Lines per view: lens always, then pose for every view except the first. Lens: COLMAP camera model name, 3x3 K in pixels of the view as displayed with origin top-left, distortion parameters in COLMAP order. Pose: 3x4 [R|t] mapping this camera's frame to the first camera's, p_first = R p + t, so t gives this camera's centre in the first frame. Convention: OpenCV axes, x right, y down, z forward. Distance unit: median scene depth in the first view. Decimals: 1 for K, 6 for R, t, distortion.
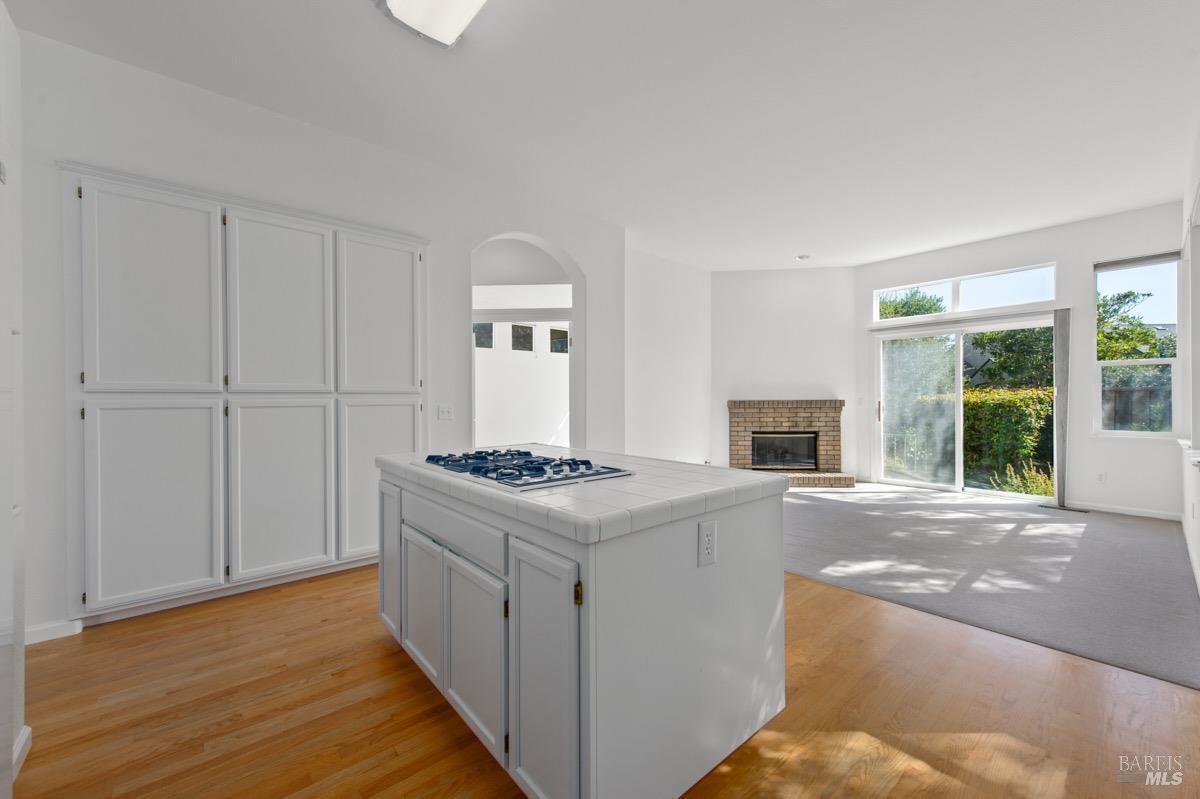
lens RADIAL K [[480.1, 0, 597.6], [0, 480.1, 396.8], [0, 0, 1]] dist [0.010874, -0.000372]
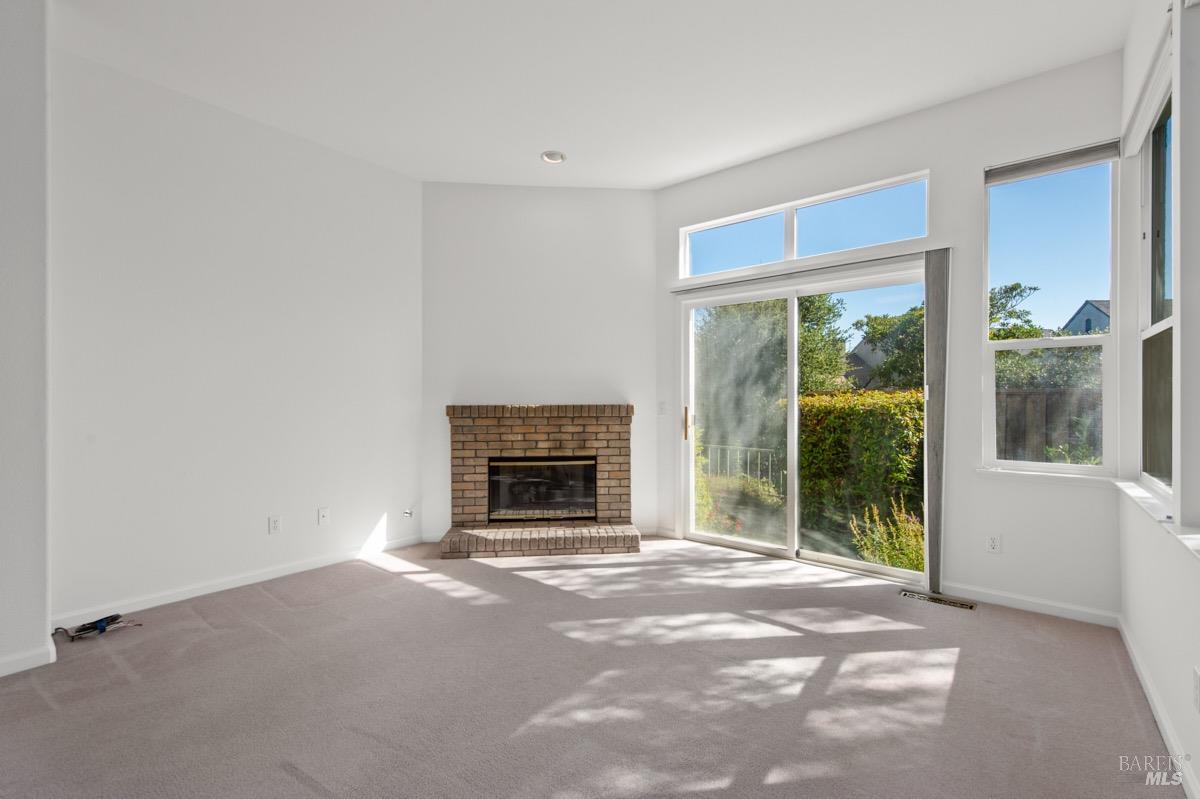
lens RADIAL K [[528.5, 0, 601.0], [0, 528.5, 398.6], [0, 0, 1]] dist [0.018359, -0.000078]
pose [[0.984397, 0.005597, 0.175874, 0.346539], [-0.005832, 0.999983, 0.000818, -0.001594], [-0.175866, -0.001831, 0.984412, 0.340614]]
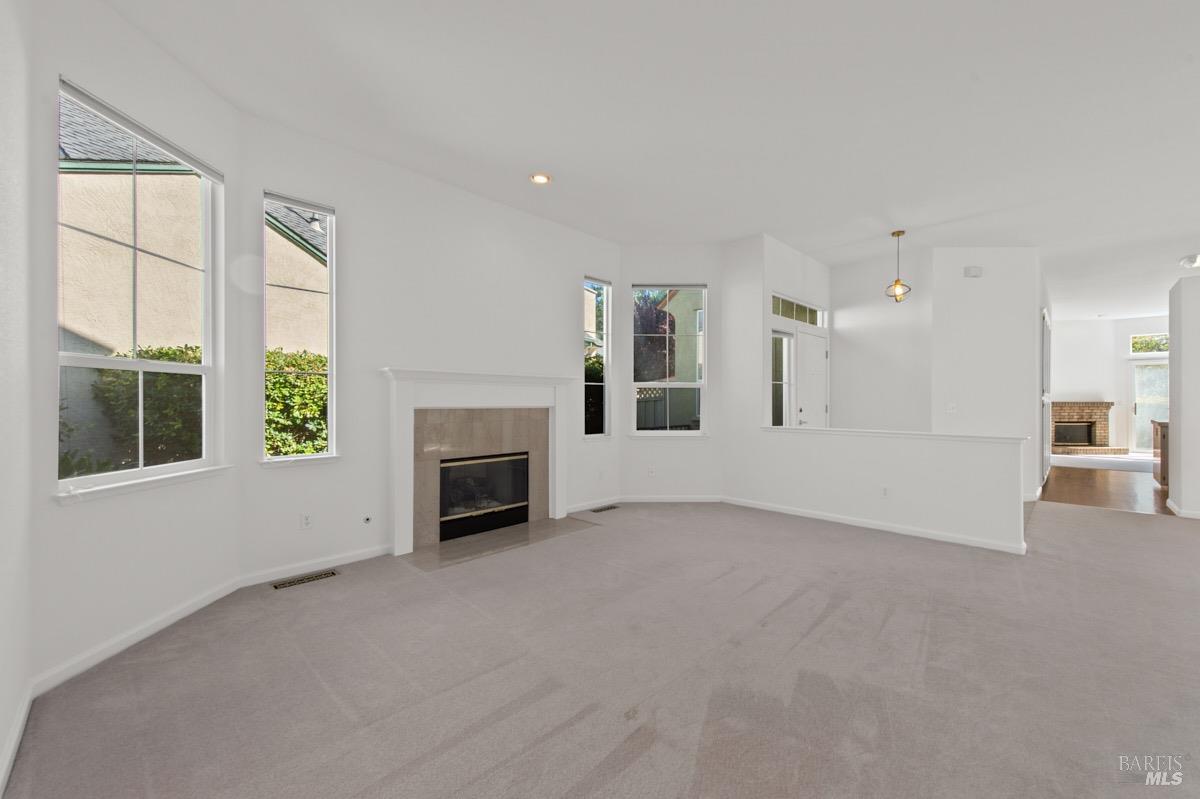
lens RADIAL K [[480.1, 0, 601.2], [0, 480.1, 403.4], [0, 0, 1]] dist [0.010874, -0.000372]
pose [[0.996402, 0.006147, 0.084534, -1.342733], [-0.006119, 0.999981, -0.000584, 0.022721], [-0.084536, 0.000065, 0.996420, -0.492424]]
